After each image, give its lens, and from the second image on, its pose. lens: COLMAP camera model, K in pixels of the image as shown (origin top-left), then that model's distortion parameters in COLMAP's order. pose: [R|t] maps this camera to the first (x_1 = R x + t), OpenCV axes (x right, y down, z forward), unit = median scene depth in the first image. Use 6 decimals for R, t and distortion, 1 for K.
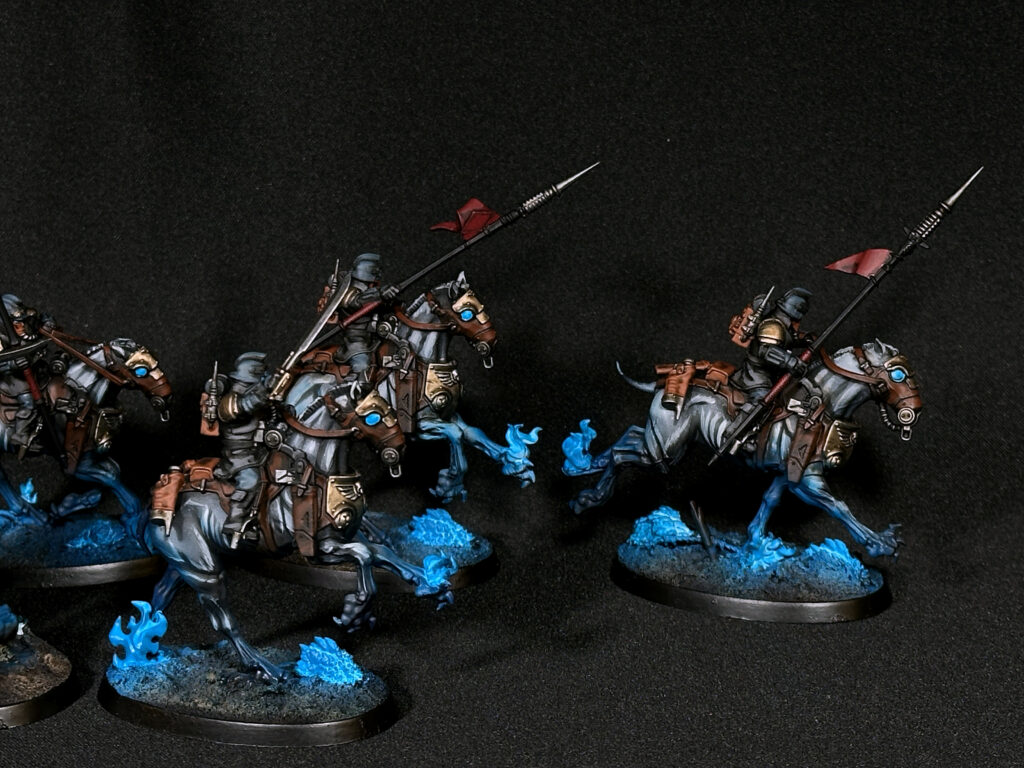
lens RADIAL K [[2784.2, 0, 510.1], [0, 2784.2, 388.3], [0, 0, 1]] dist [0.139975, 0.008034]
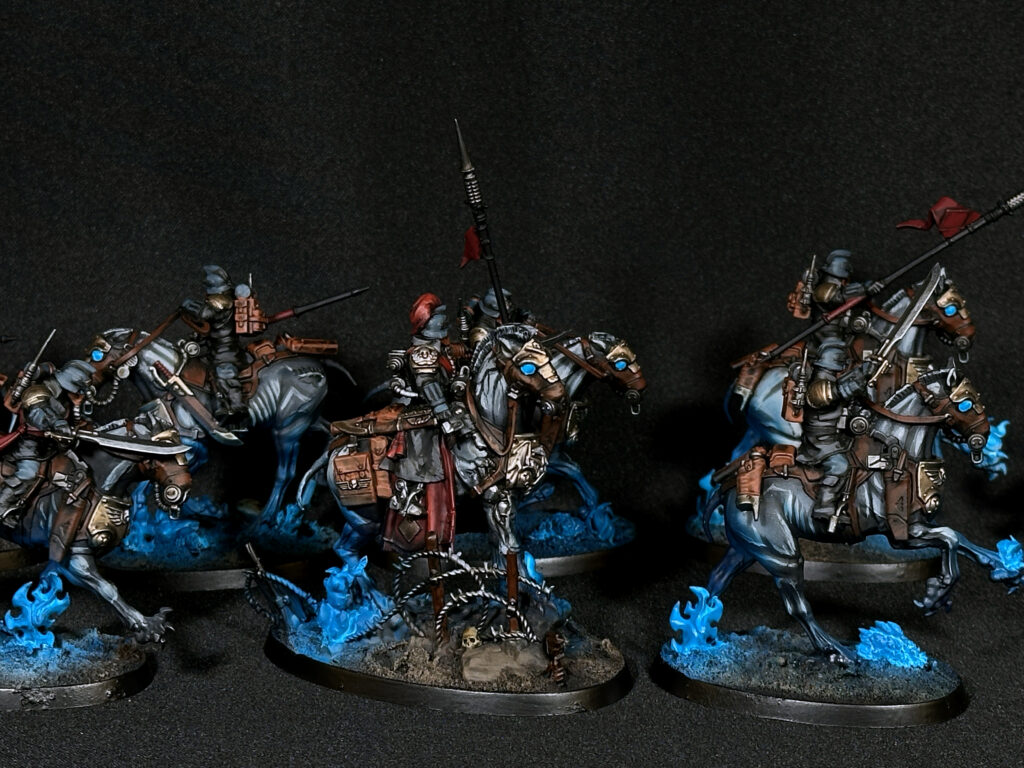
lens RADIAL K [[2784.2, 0, 510.1], [0, 2784.2, 388.3], [0, 0, 1]] dist [0.139975, 0.008034]
pose [[0.993202, 0.004209, 0.116326, -0.327185], [-0.002558, 0.999894, -0.014344, 0.019373], [-0.116374, 0.013949, 0.993108, 0.001078]]
